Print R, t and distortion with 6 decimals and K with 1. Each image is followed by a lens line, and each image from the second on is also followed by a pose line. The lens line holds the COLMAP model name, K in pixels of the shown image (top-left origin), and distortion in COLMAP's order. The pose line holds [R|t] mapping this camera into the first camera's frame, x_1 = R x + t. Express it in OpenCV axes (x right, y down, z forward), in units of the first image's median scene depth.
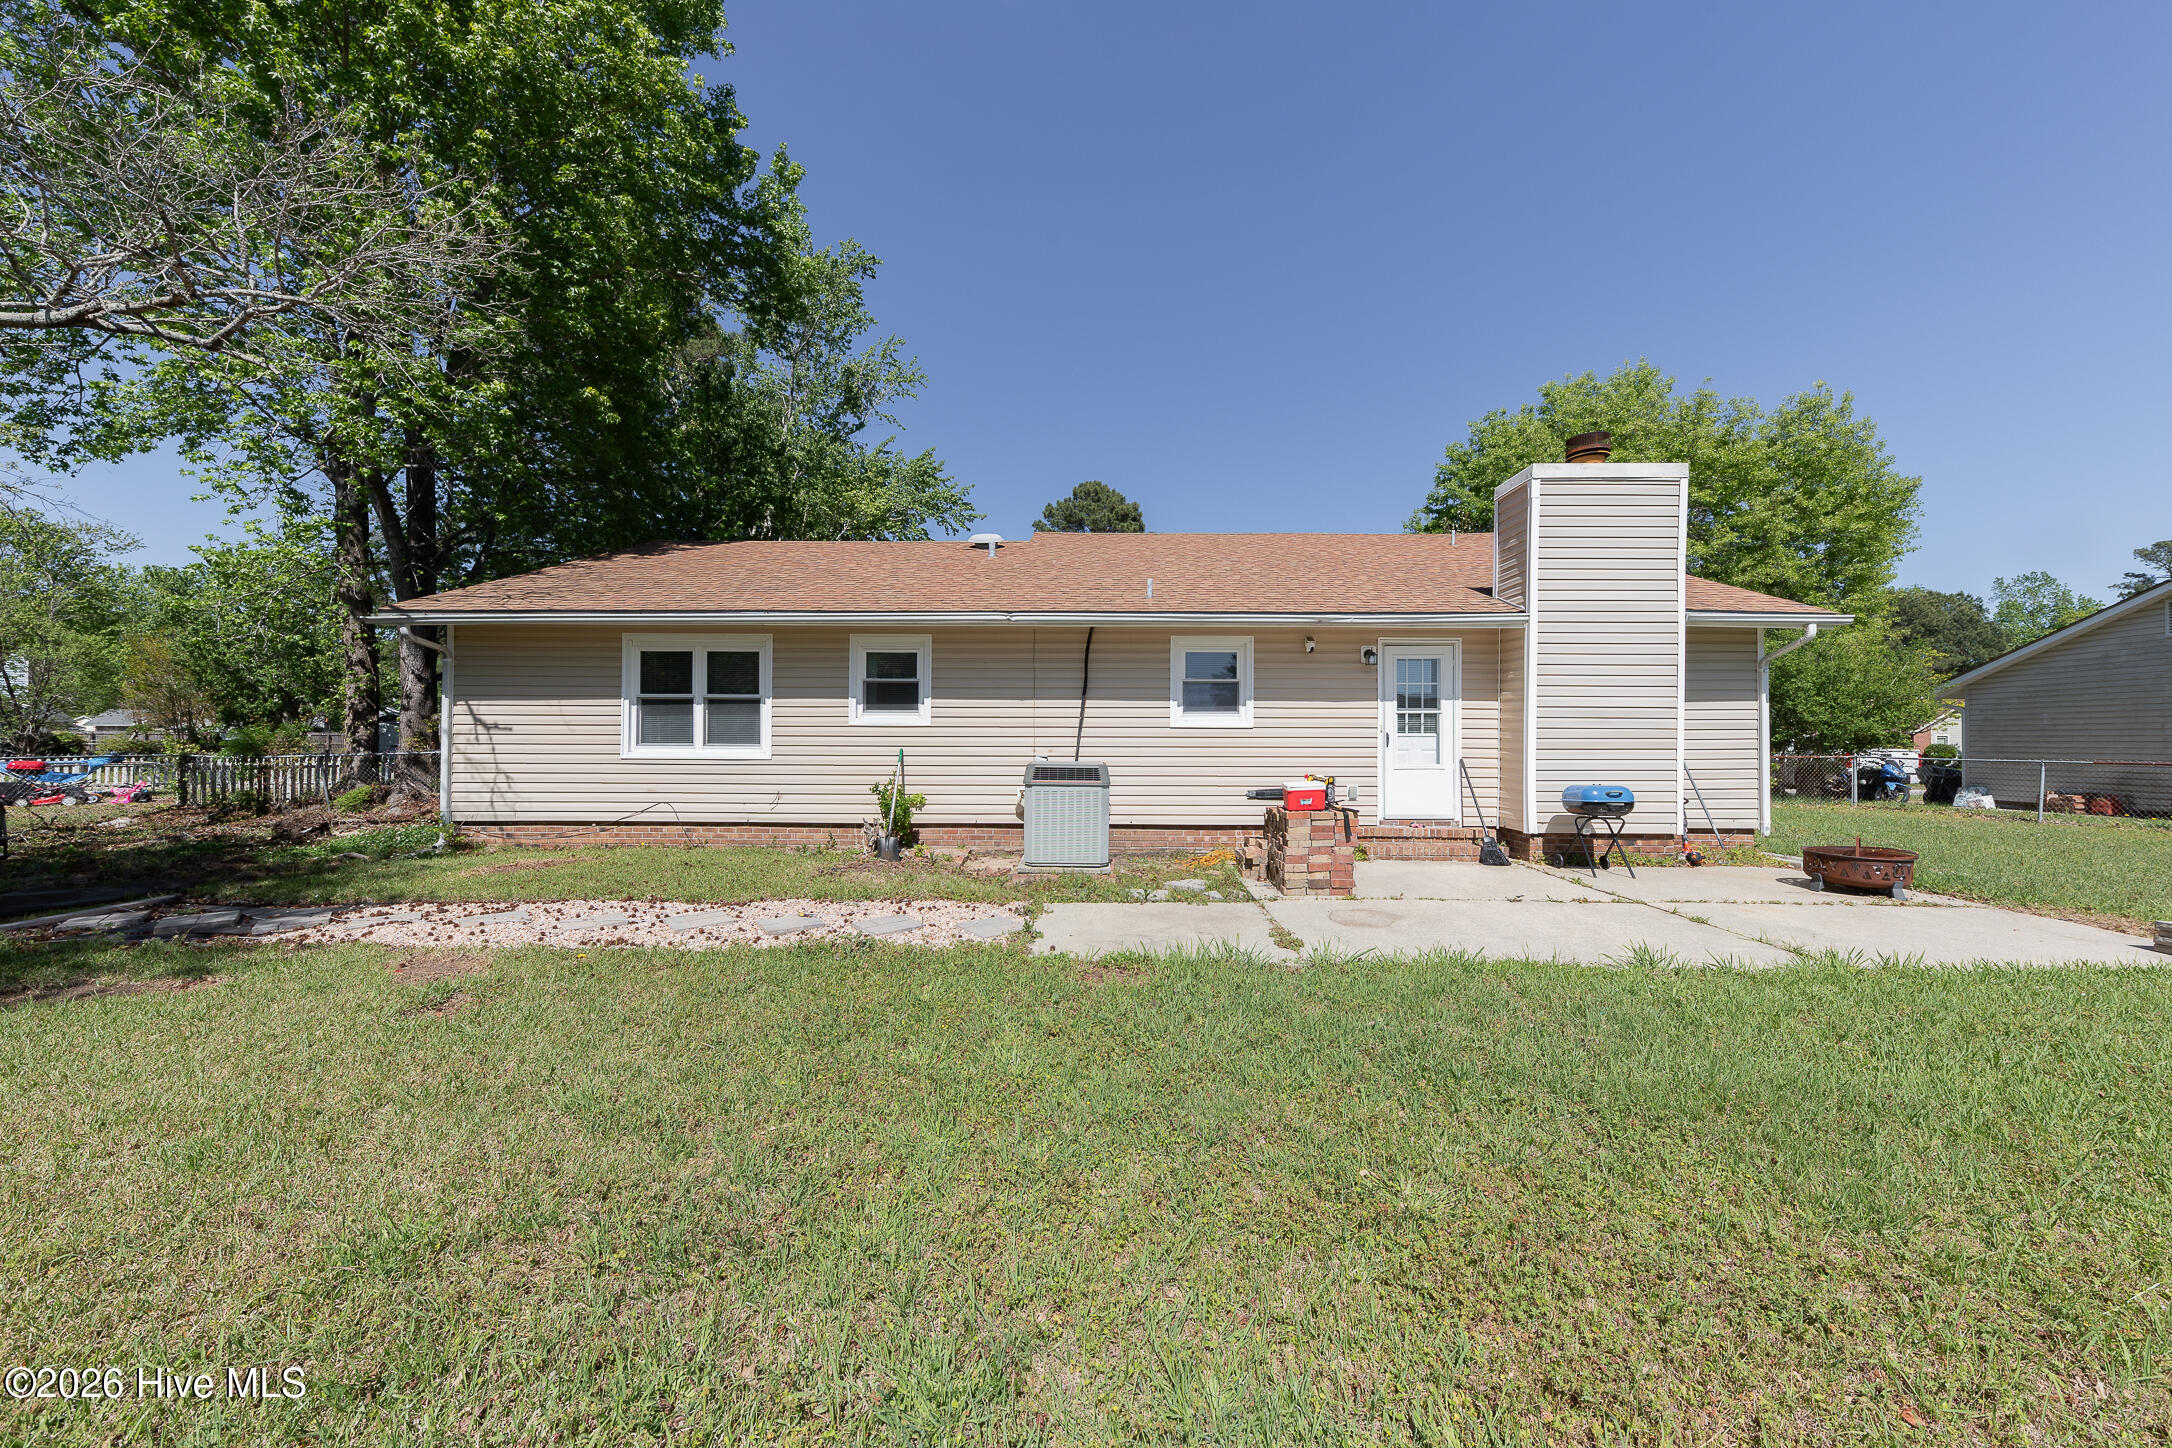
lens RADIAL K [[744.7, 0, 1089.4], [0, 744.7, 735.1], [0, 0, 1]] dist [-0.000549, -0.000036]
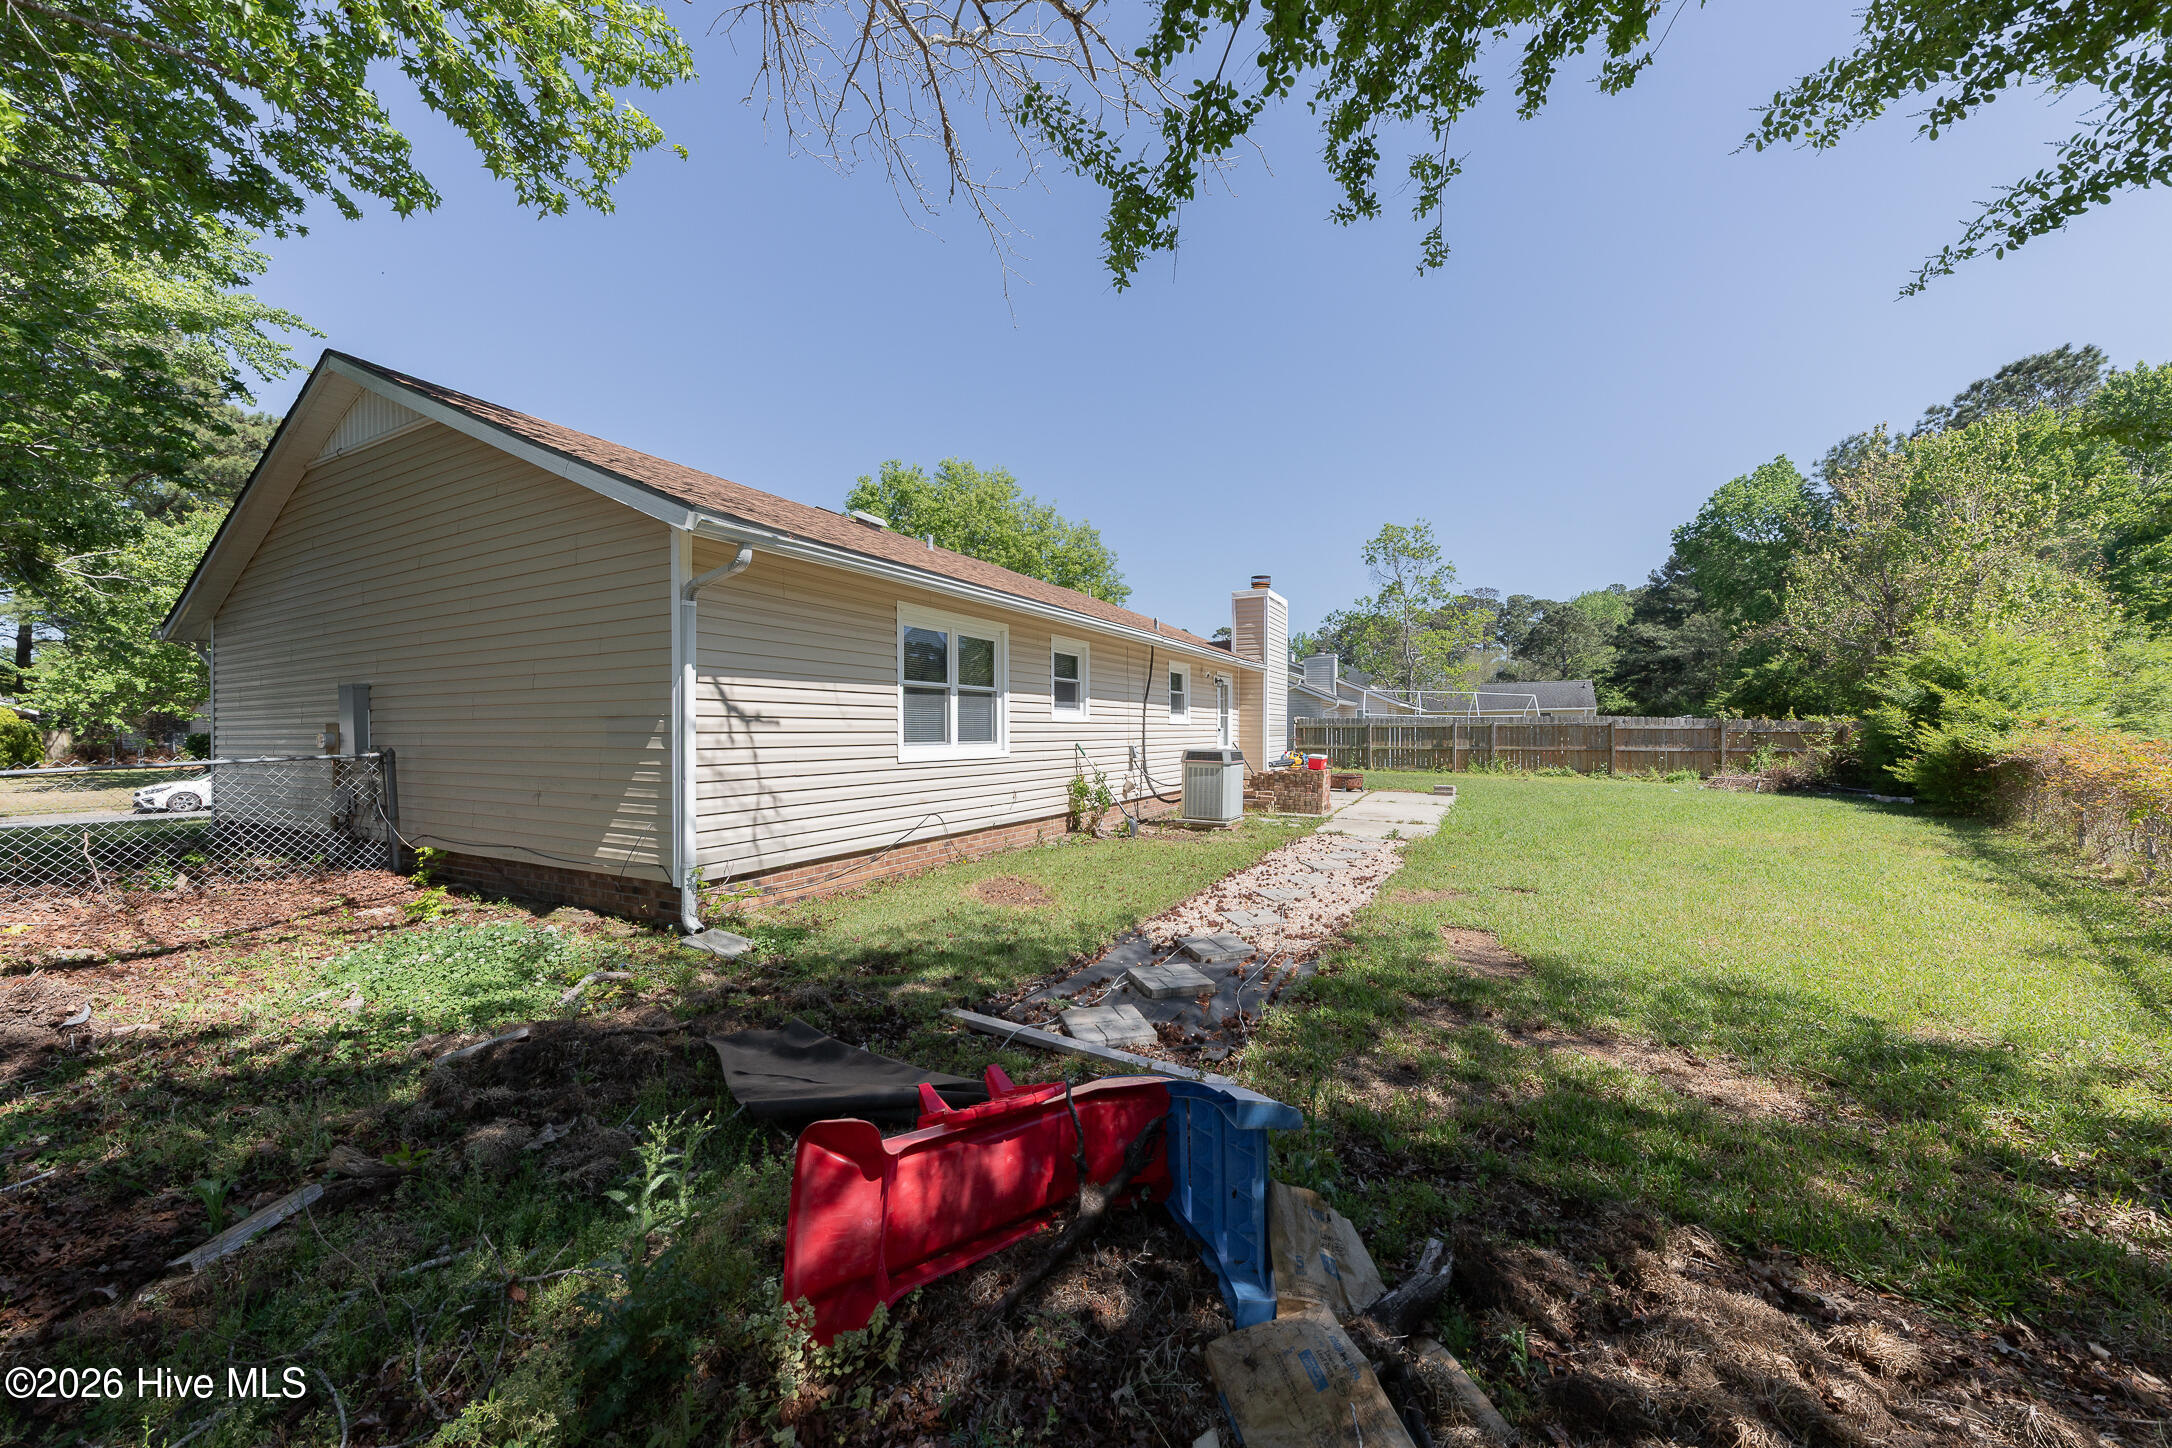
lens RADIAL K [[752.9, 0, 1110.5], [0, 752.9, 729.3], [0, 0, 1]] dist [-0.002268, -0.000145]
pose [[0.456280, -0.003482, 0.889830, -1.218069], [-0.017996, 0.999752, 0.013140, -0.017209], [-0.889655, -0.022009, 0.456104, 0.445500]]
